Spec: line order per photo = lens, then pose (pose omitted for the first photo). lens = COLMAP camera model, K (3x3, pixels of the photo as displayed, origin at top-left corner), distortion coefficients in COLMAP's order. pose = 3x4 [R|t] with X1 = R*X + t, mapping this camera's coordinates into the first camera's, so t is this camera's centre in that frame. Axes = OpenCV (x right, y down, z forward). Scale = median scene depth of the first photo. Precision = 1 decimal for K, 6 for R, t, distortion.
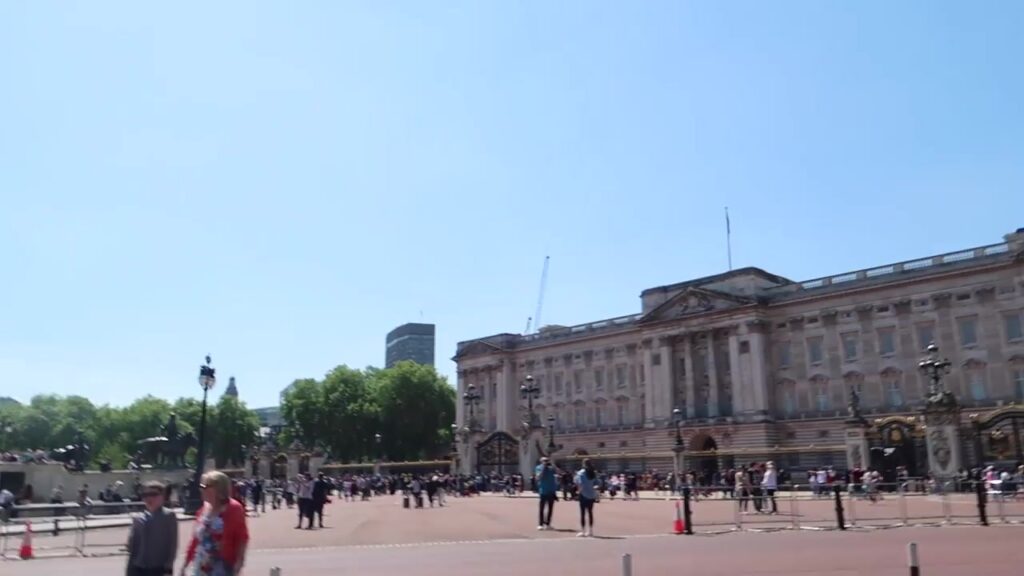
lens RADIAL K [[802.6, 0, 528.8], [0, 802.6, 293.6], [0, 0, 1]] dist [-0.000569, 0.004834]
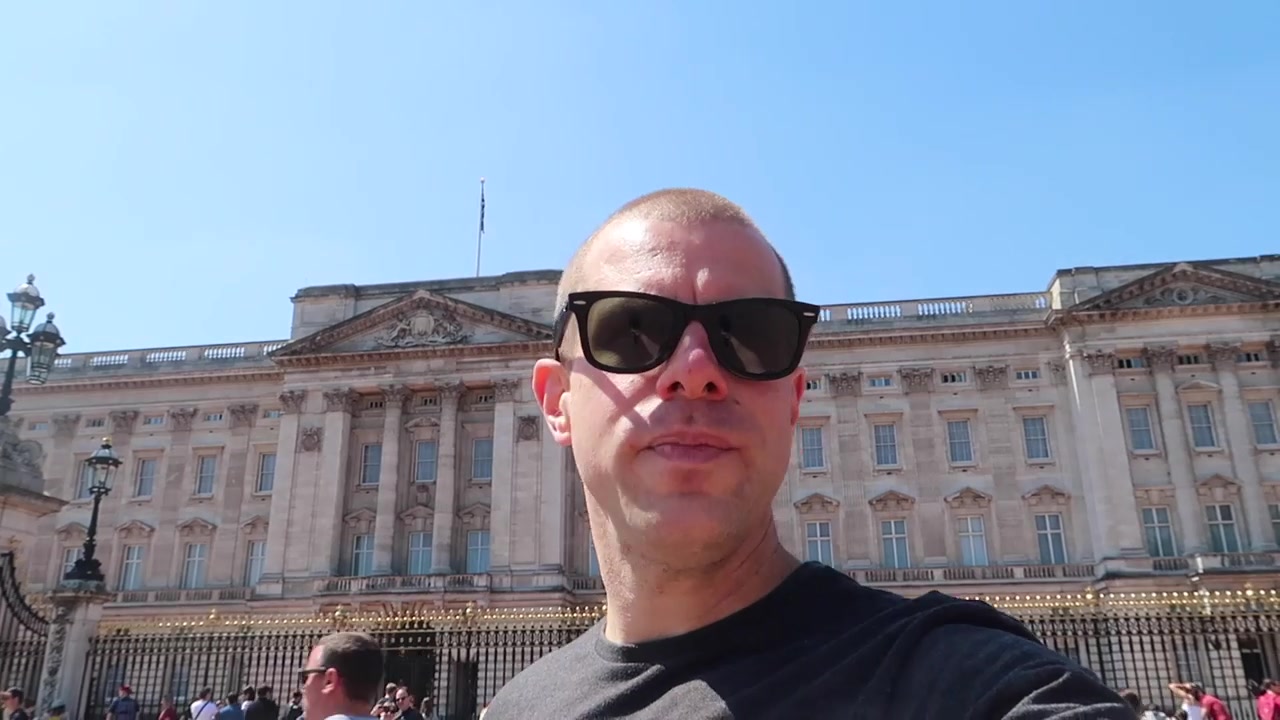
lens RADIAL K [[1003.3, 0, 661.0], [0, 1003.3, 367.0], [0, 0, 1]] dist [-0.000569, 0.004834]
pose [[0.799016, 0.200494, 0.566900, -0.007092], [-0.134333, 0.978465, -0.156716, 0.107196], [-0.586113, 0.049065, 0.808743, 0.457242]]
